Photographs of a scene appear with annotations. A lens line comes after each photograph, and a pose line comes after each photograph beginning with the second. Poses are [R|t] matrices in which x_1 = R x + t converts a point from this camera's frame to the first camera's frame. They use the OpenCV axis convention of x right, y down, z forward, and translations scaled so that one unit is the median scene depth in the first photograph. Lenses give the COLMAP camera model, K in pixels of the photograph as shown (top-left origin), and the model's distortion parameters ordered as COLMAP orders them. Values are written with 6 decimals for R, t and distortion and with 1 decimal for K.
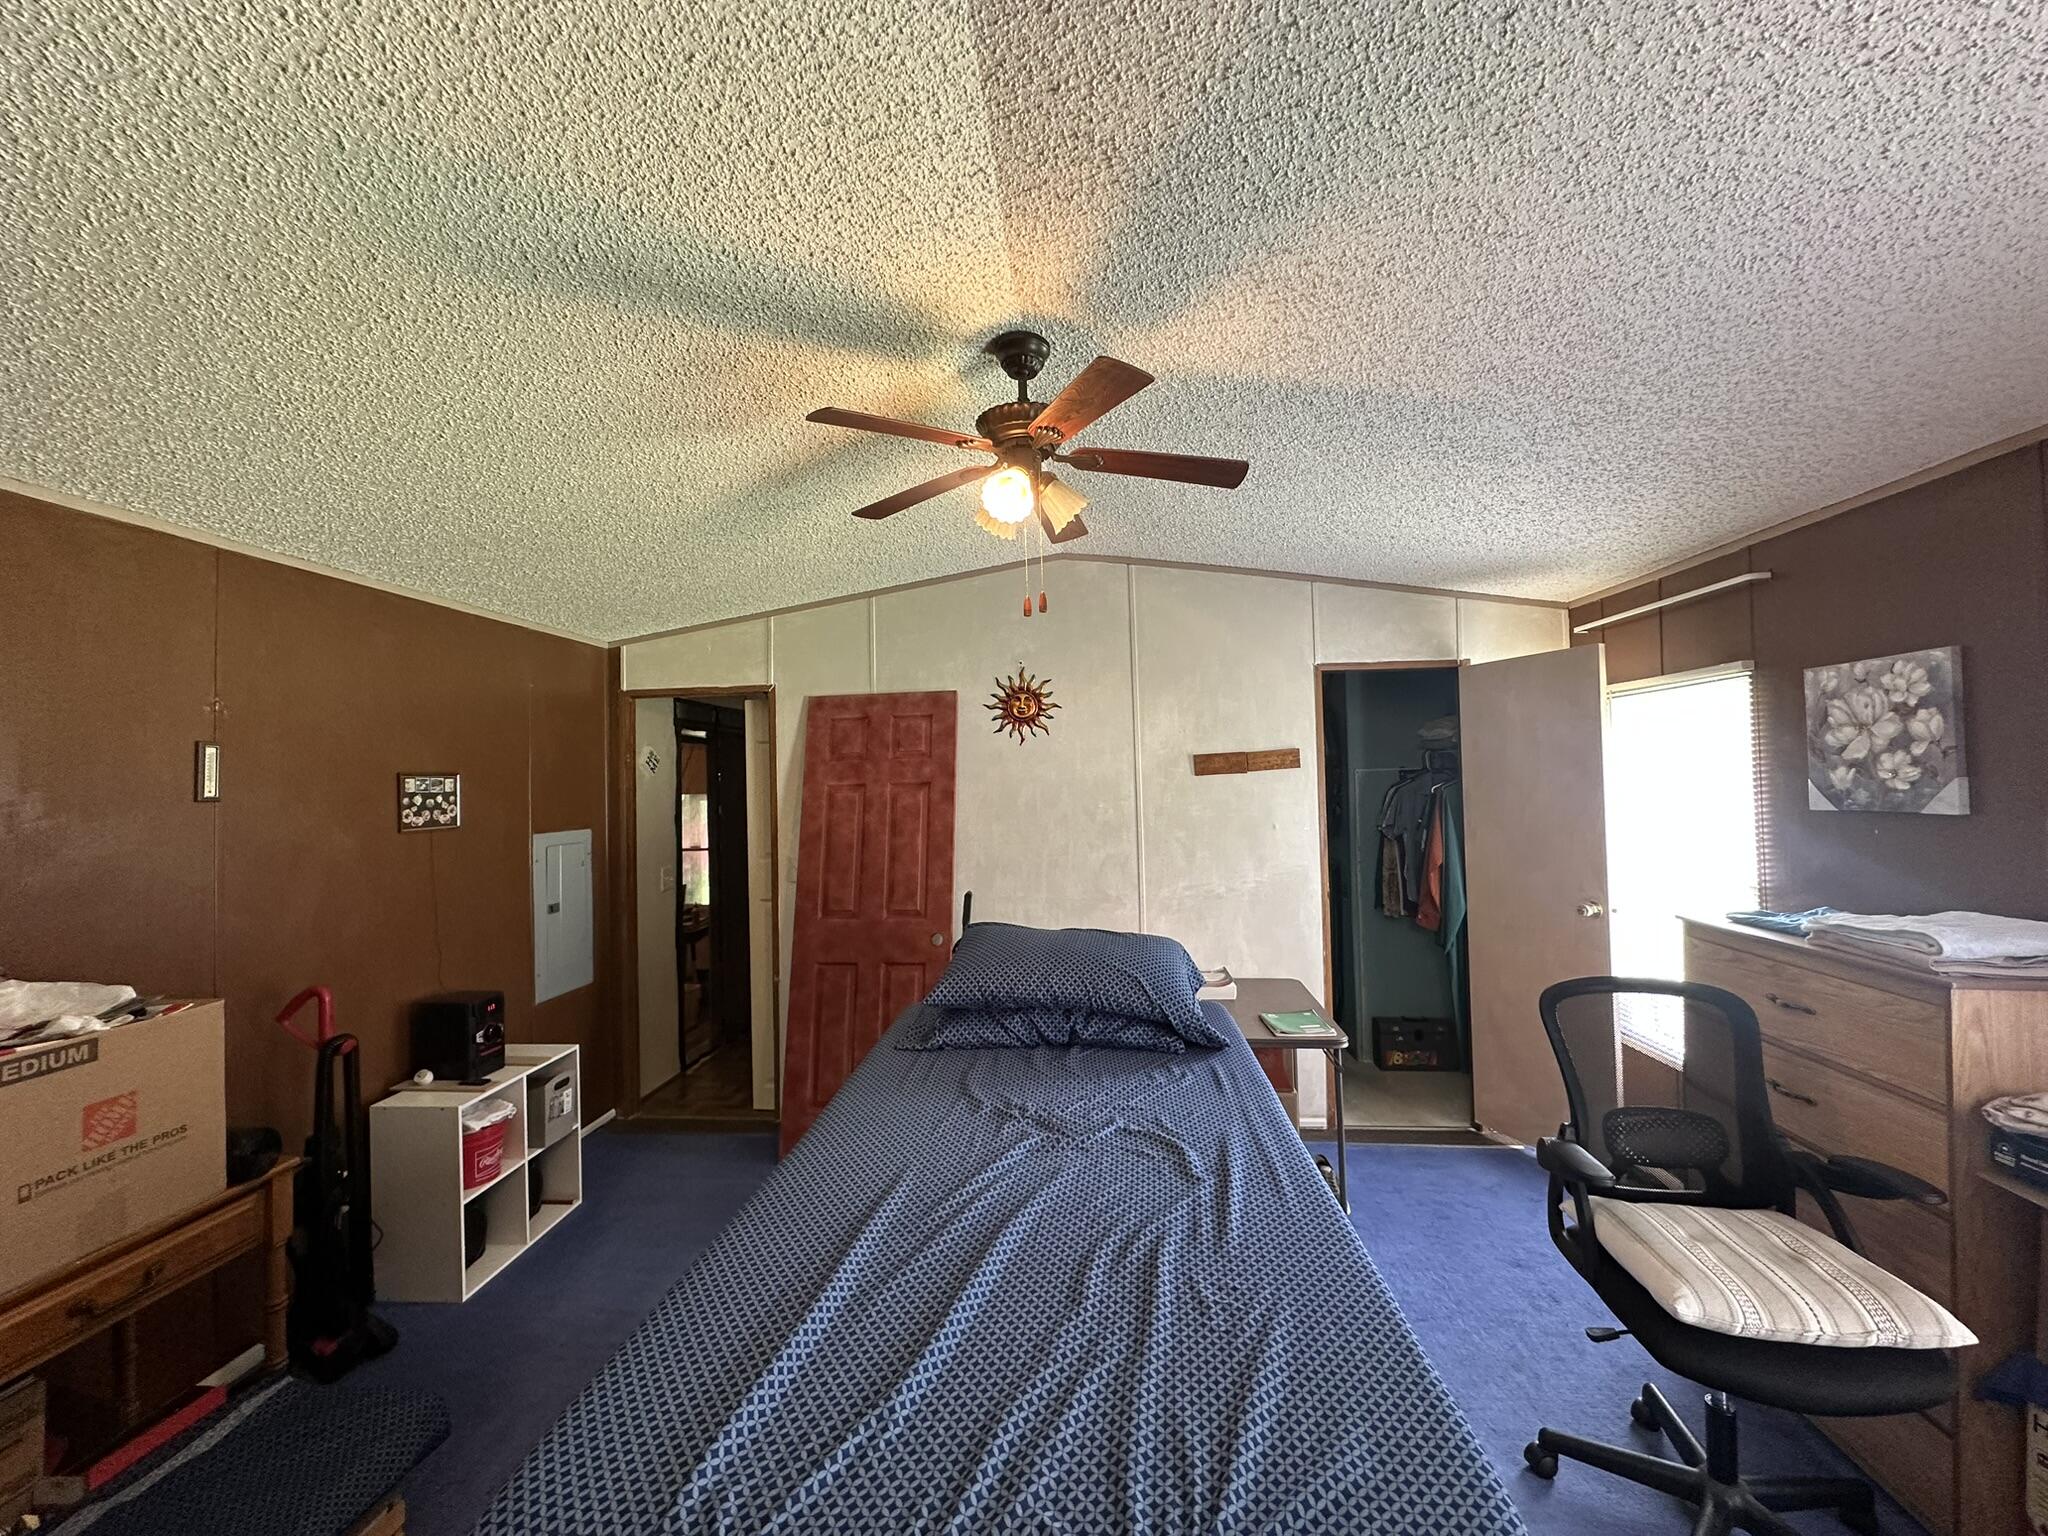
lens RADIAL K [[820.6, 0, 1025.6], [0, 820.6, 766.0], [0, 0, 1]] dist [-0.006913, 0.001079]
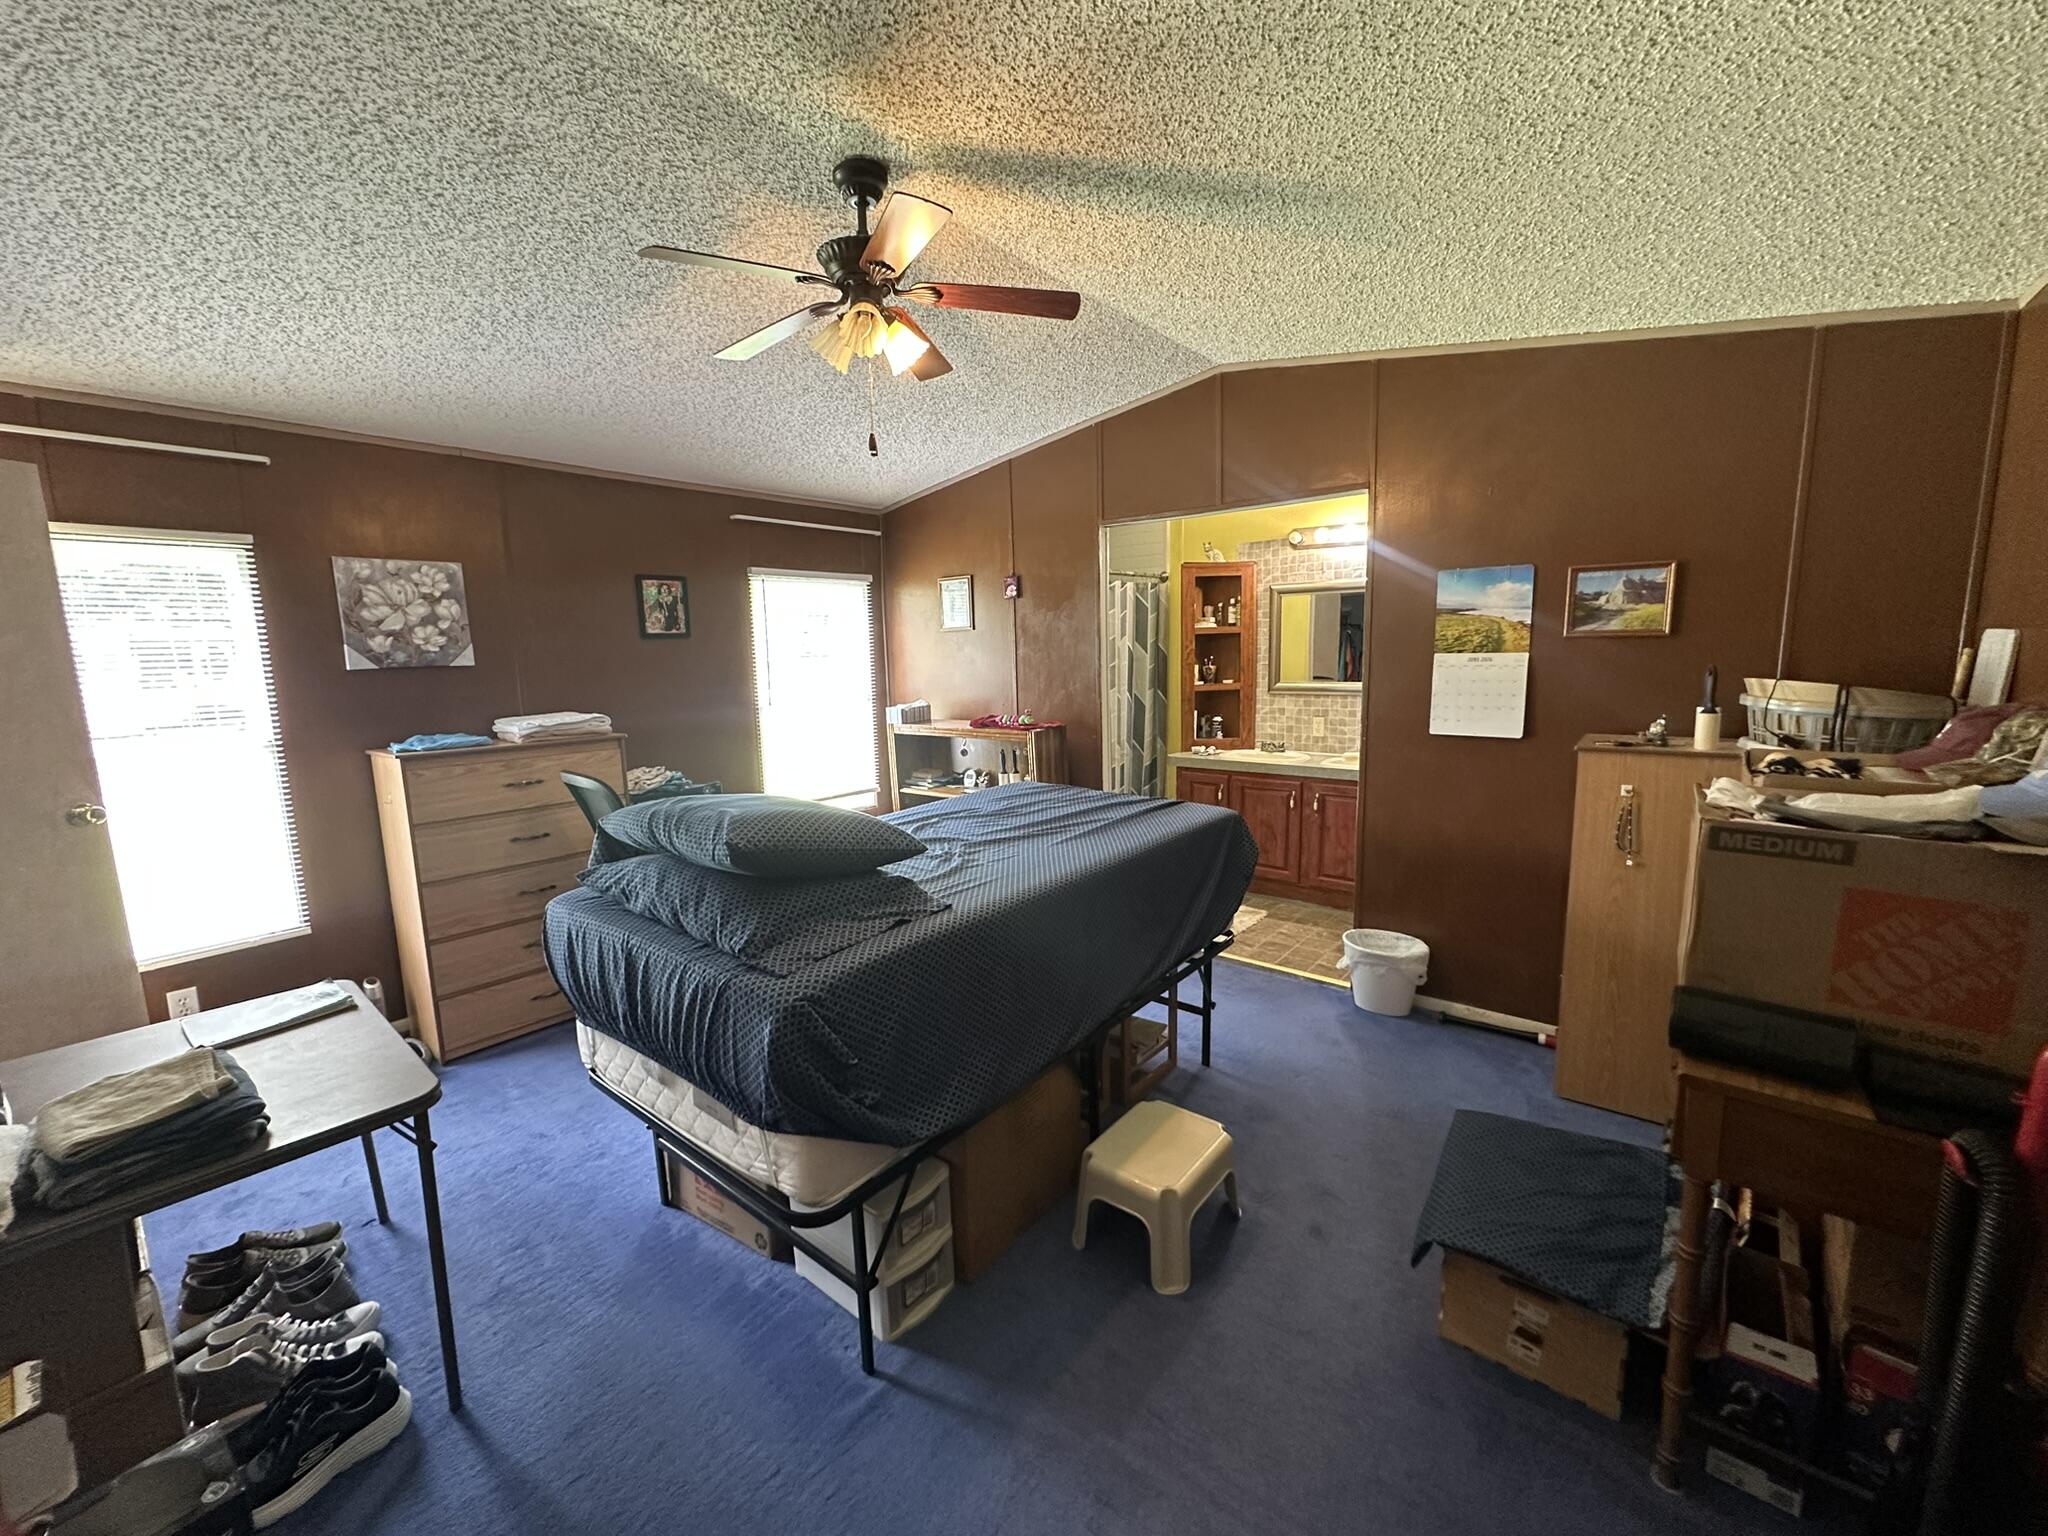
lens RADIAL K [[820.6, 0, 1024.4], [0, 820.6, 768.9], [0, 0, 1]] dist [-0.006913, 0.001079]
pose [[-0.830377, -0.051755, 0.554793, -0.695952], [0.022022, 0.991851, 0.125489, 0.077888], [-0.556767, 0.116421, -0.822470, 1.626455]]
